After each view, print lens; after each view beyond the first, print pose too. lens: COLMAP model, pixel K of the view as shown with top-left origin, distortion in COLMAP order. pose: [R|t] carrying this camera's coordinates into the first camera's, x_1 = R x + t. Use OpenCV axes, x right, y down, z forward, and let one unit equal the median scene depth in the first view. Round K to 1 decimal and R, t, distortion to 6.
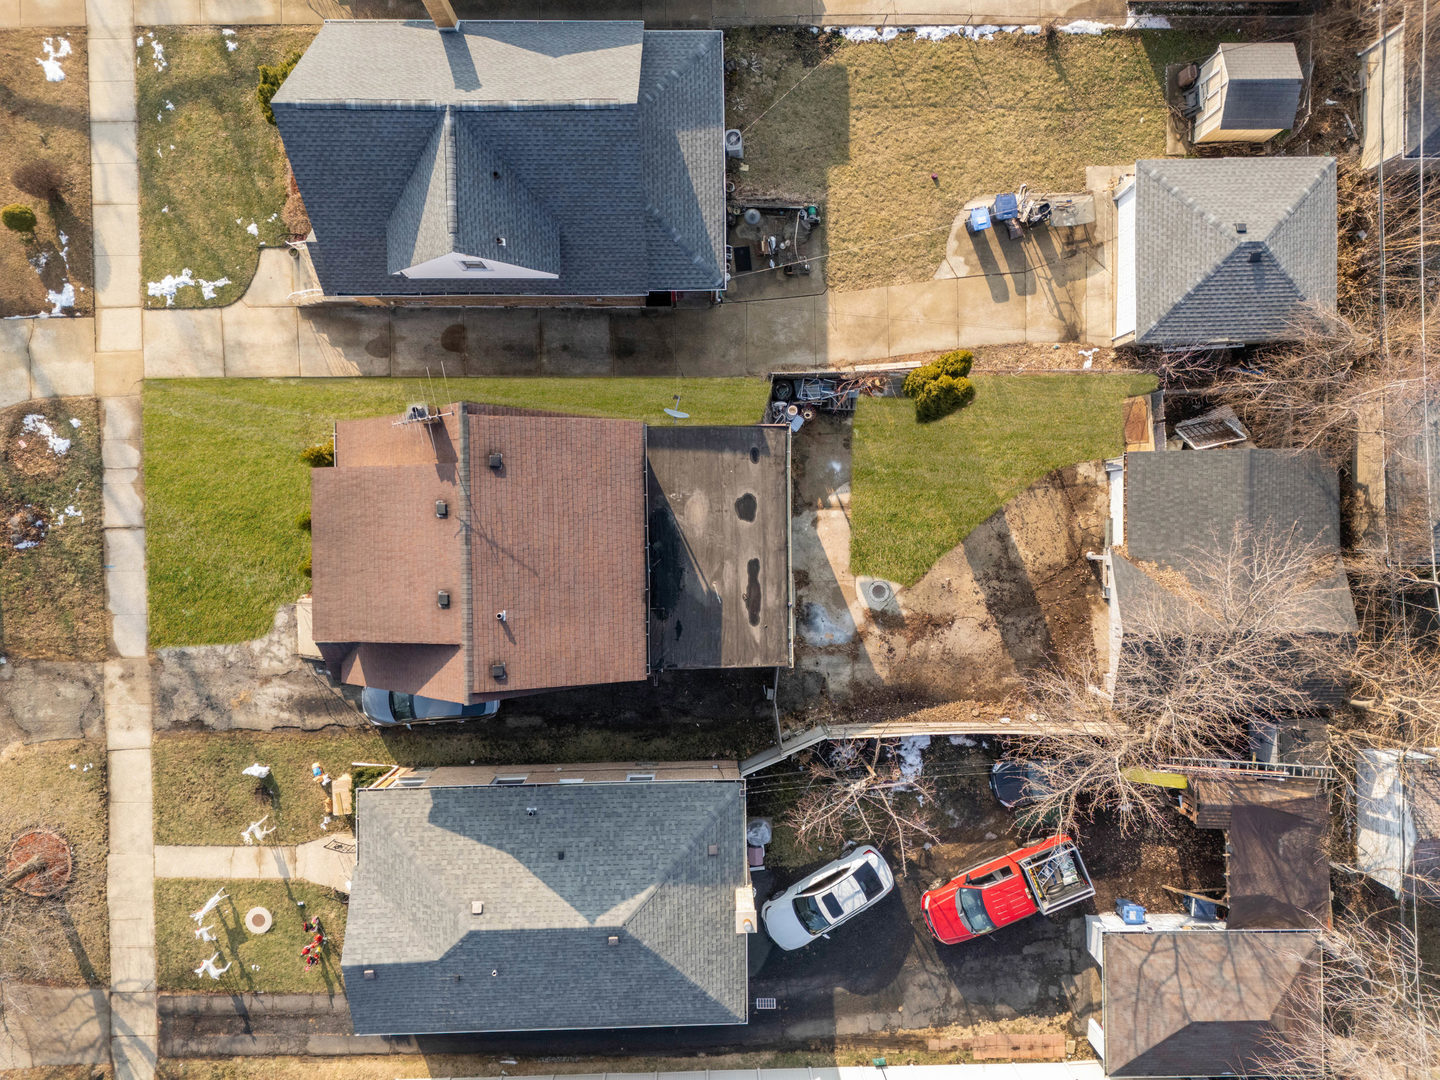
lens RADIAL K [[1026.2, 0, 718.3], [0, 1026.2, 543.3], [0, 0, 1]] dist [0.014229, -0.006600]
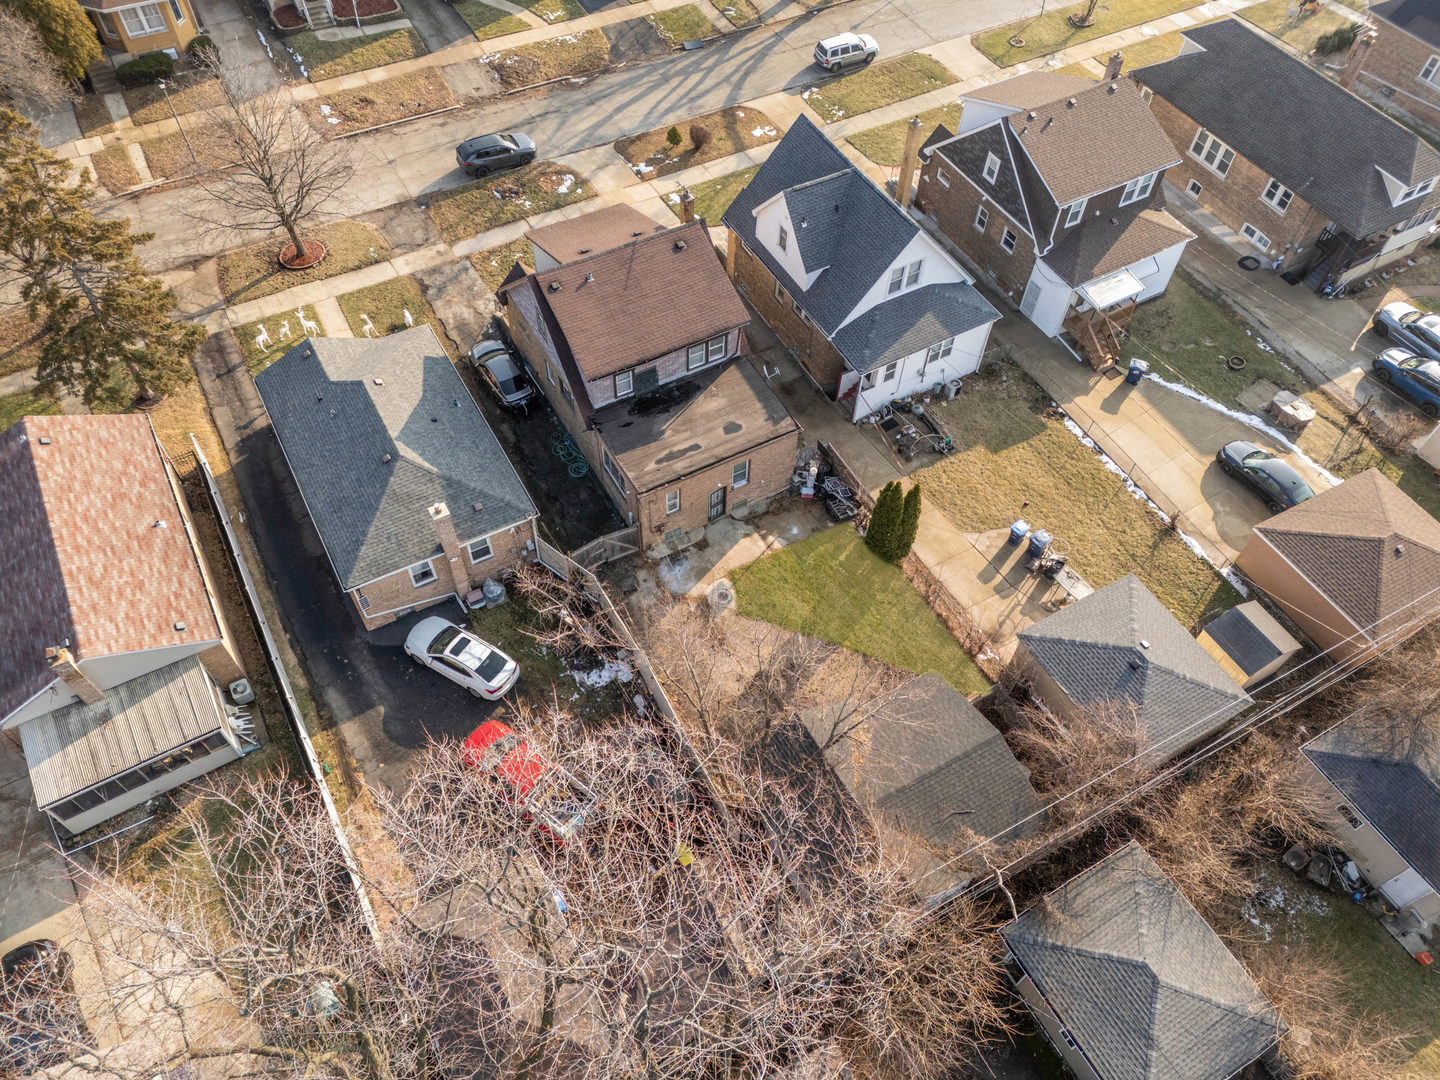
lens RADIAL K [[1026.2, 0, 720.1], [0, 1026.2, 540.8], [0, 0, 1]] dist [0.014229, -0.006600]
pose [[0.476748, 0.714998, -0.511360, 0.719102], [-0.878093, 0.360362, -0.314789, 0.402020], [-0.040799, 0.599097, 0.799637, 0.015399]]
